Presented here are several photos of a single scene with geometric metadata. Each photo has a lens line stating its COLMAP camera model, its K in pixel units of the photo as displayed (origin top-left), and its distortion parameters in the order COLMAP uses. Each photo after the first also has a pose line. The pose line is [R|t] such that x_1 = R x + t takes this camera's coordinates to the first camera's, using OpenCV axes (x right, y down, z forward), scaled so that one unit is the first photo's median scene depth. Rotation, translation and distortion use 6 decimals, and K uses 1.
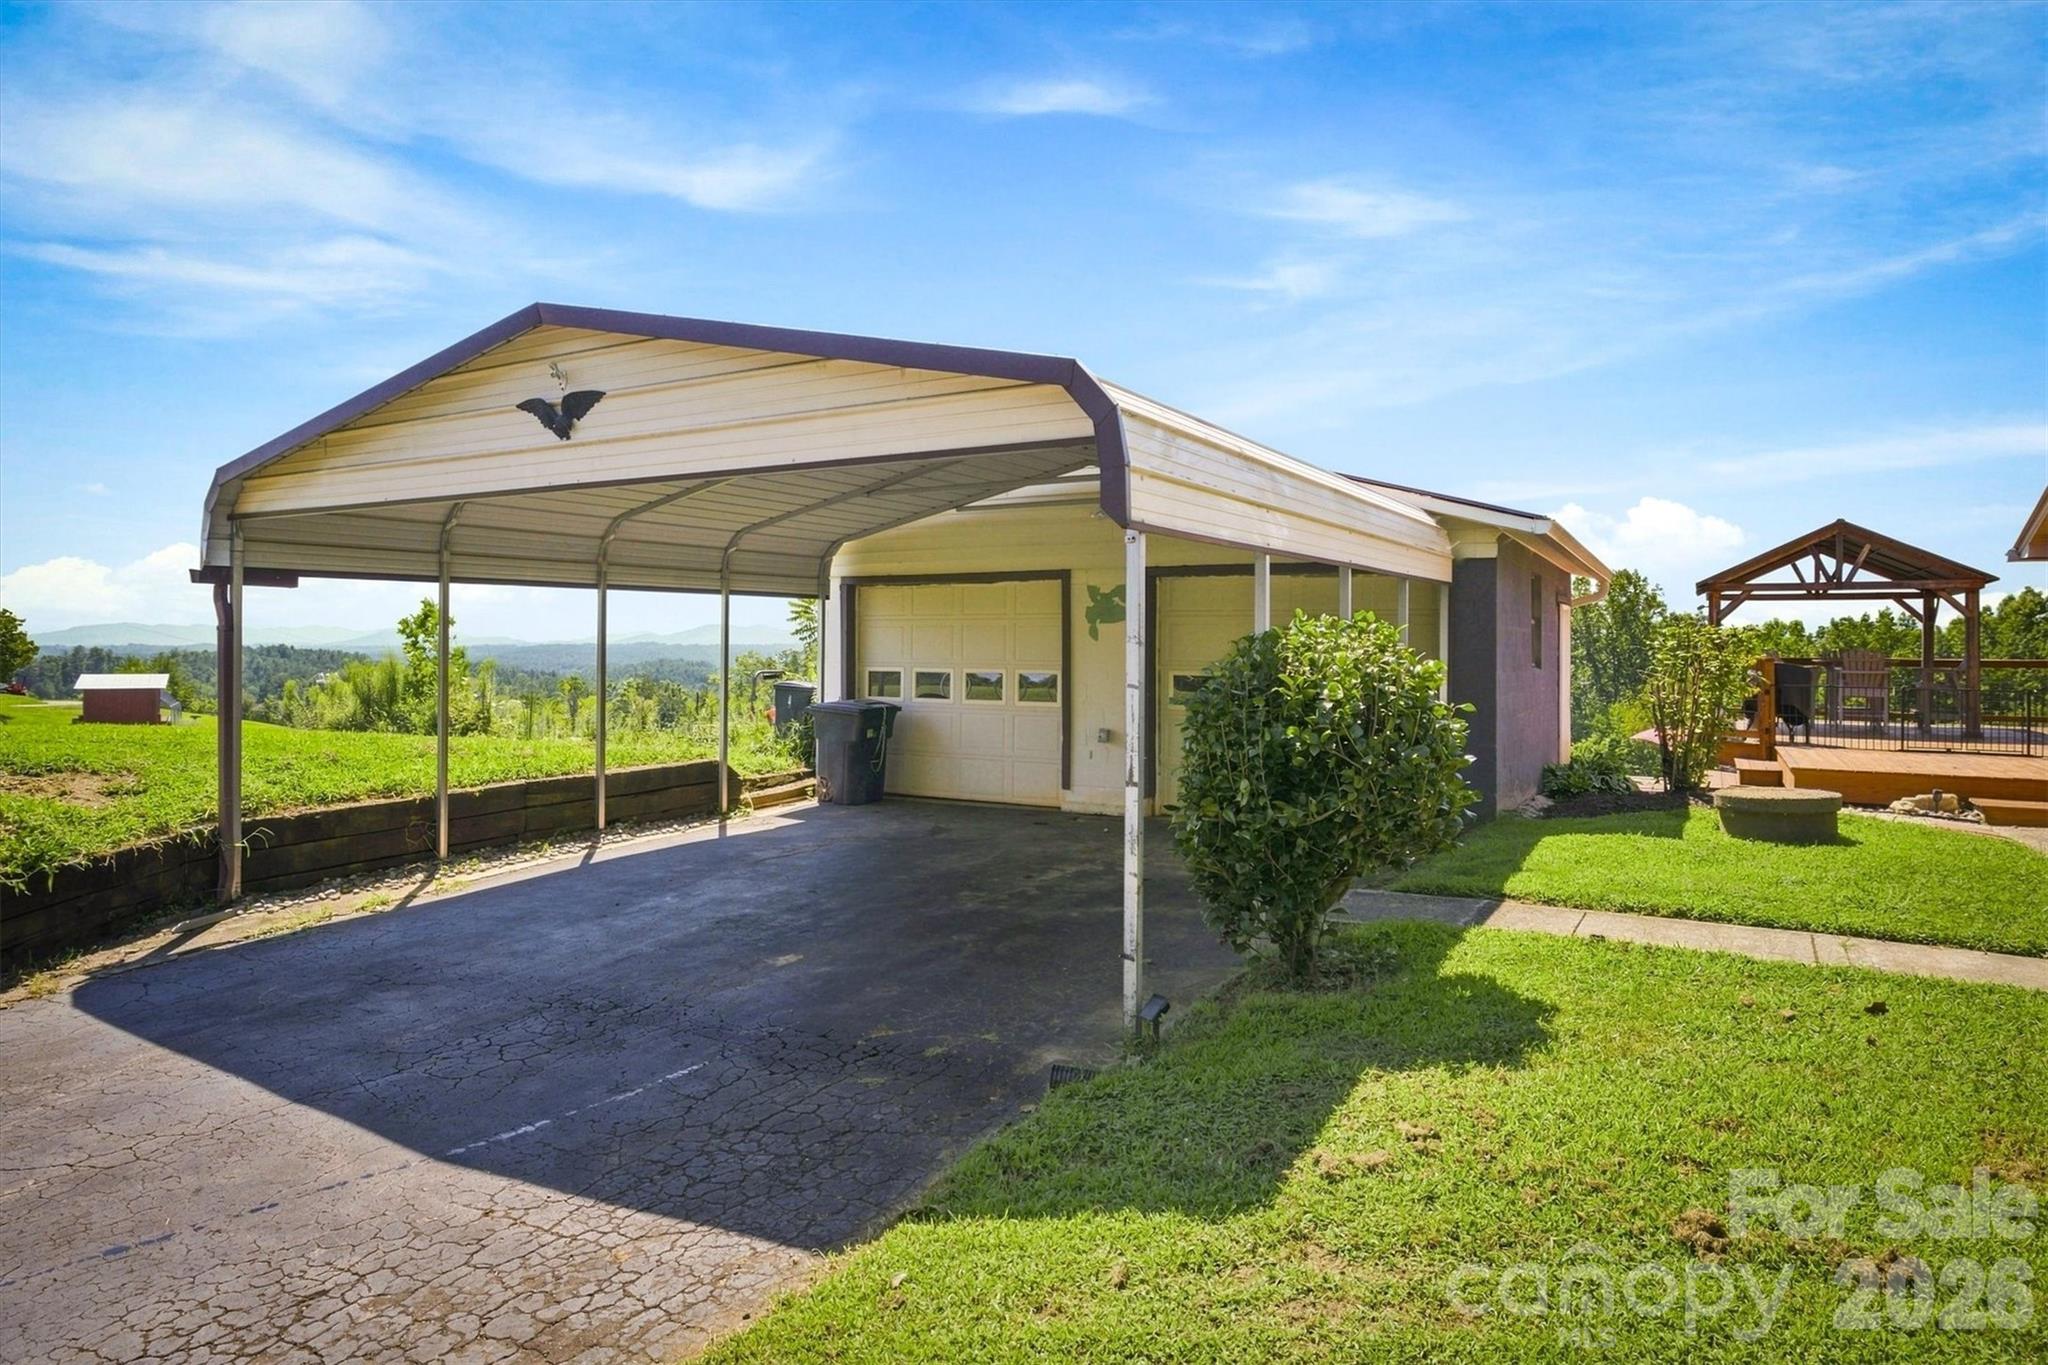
lens RADIAL K [[1154.7, 0, 1031.2], [0, 1154.7, 649.1], [0, 0, 1]] dist [0.029403, -0.000255]
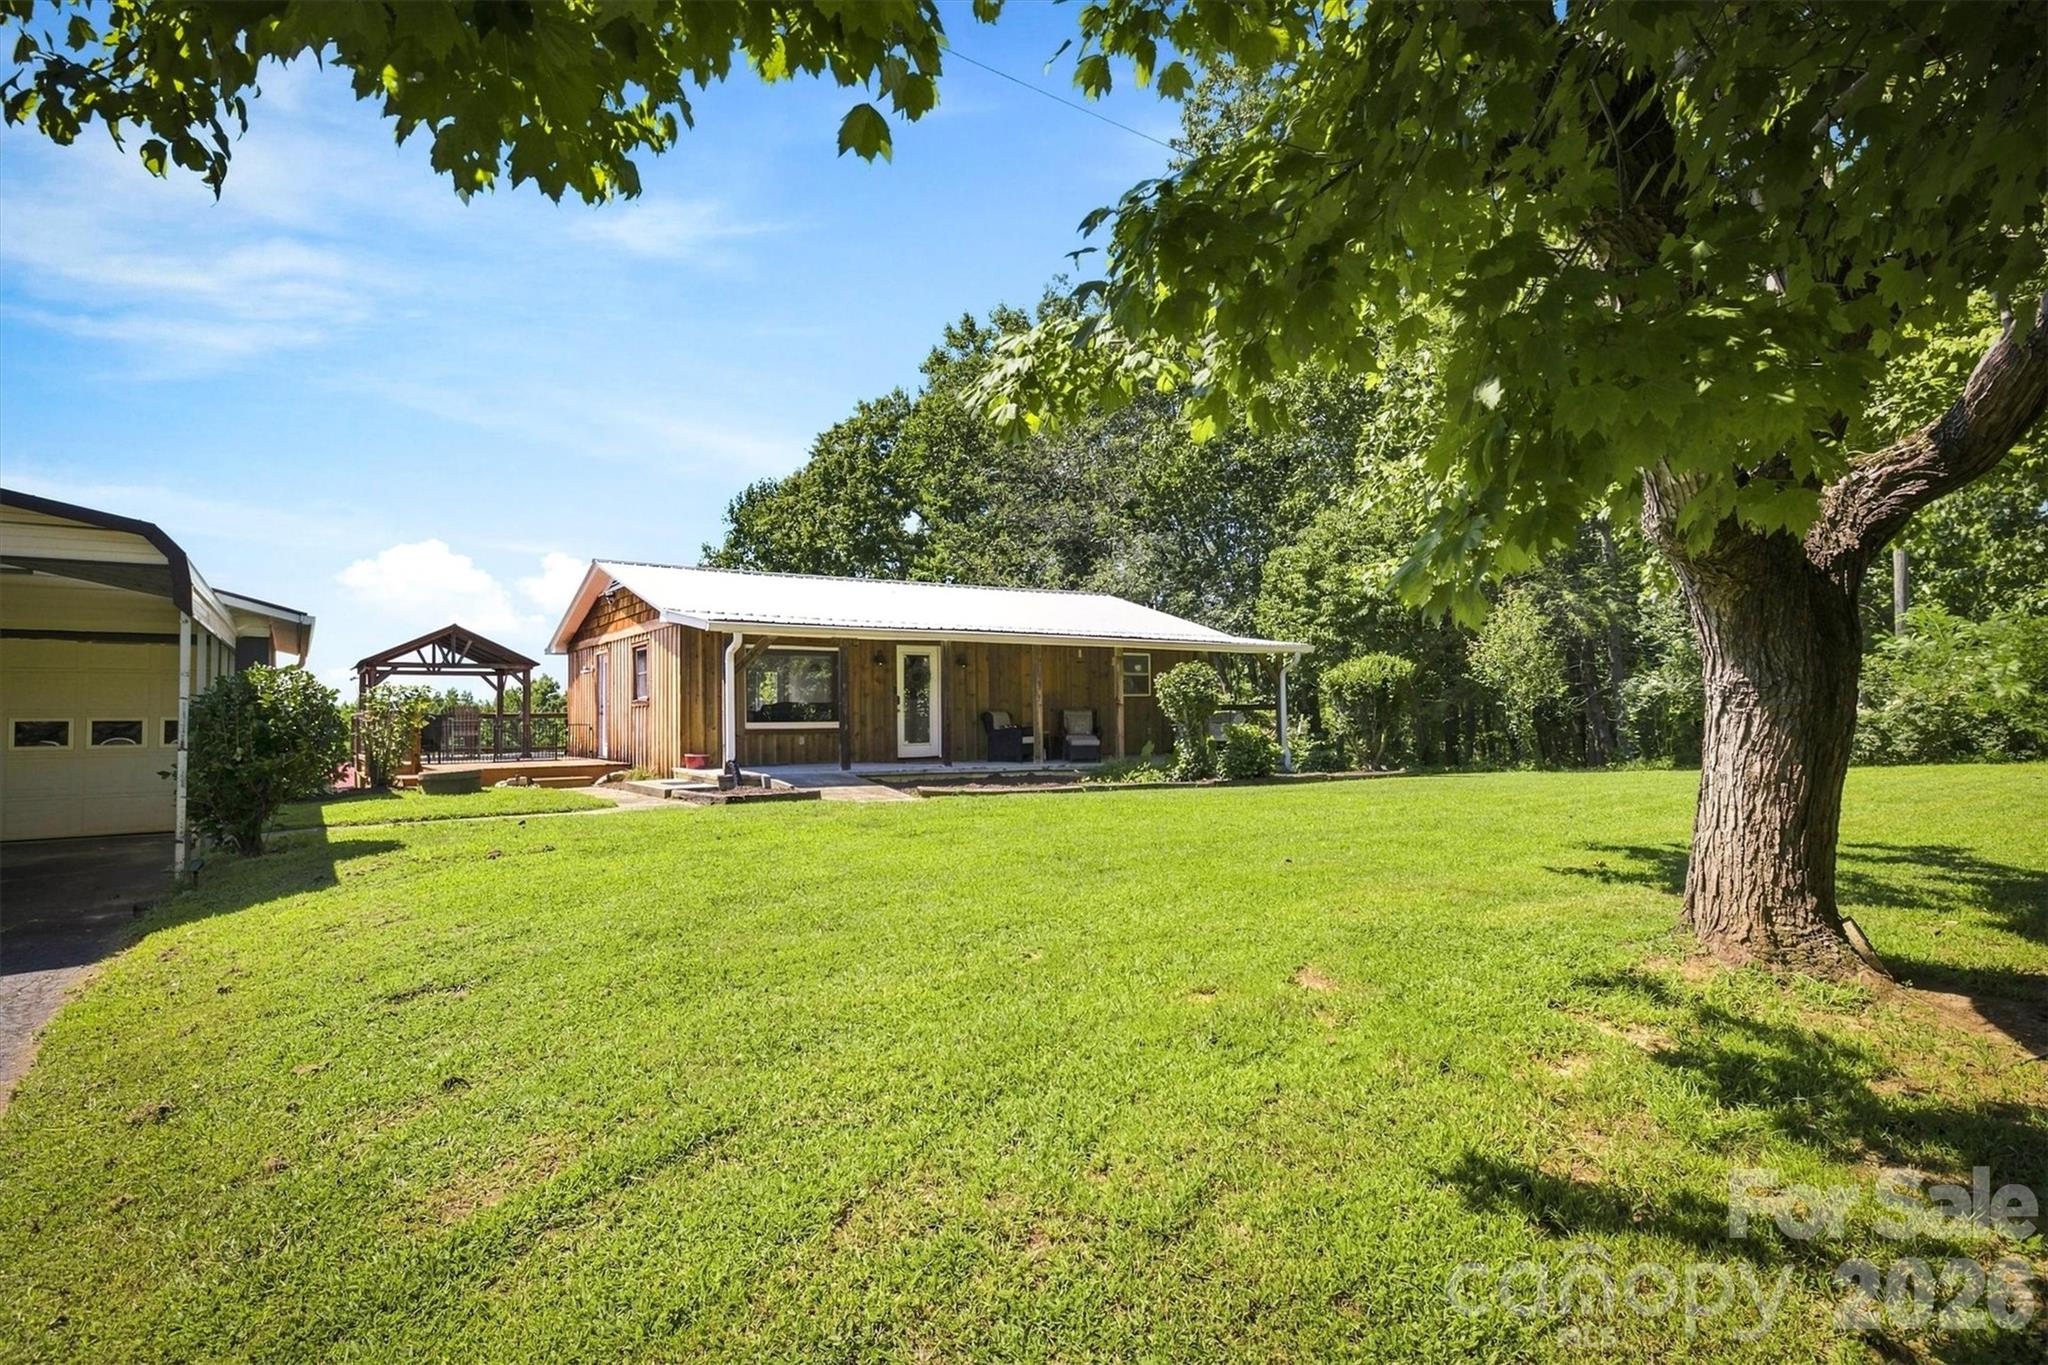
lens RADIAL K [[991.1, 0, 1024.0], [0, 991.1, 682.5], [0, 0, 1]] dist [0.000036, 0.000002]
pose [[0.405419, 0.017777, 0.913958, -0.261098], [0.018508, 0.999446, -0.027650, 0.024163], [-0.913944, 0.028125, 0.404866, -0.285824]]
